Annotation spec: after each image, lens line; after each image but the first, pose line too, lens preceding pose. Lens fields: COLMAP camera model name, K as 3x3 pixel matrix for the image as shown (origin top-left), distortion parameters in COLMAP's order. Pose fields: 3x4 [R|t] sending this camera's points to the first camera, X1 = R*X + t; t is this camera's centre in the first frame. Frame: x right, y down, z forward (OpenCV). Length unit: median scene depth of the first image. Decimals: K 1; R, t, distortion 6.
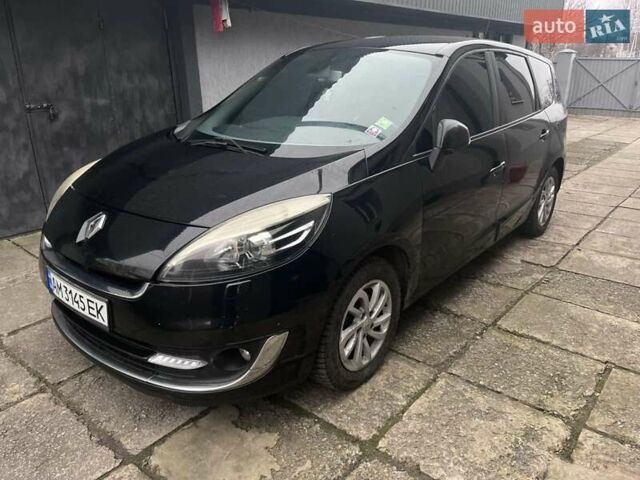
lens RADIAL K [[442.7, 0, 317.1], [0, 442.7, 255.0], [0, 0, 1]] dist [0.037432, -0.026240]
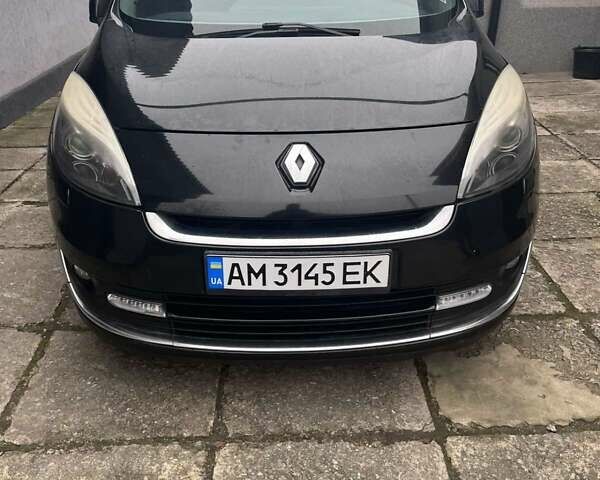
lens RADIAL K [[565.1, 0, 302.9], [0, 565.1, 242.9], [0, 0, 1]] dist [0.042112, 0.000000]
pose [[0.771820, -0.302823, 0.559099, -1.024146], [0.244914, 0.953047, 0.178100, -0.102619], [-0.586780, -0.000530, 0.809746, 0.314417]]
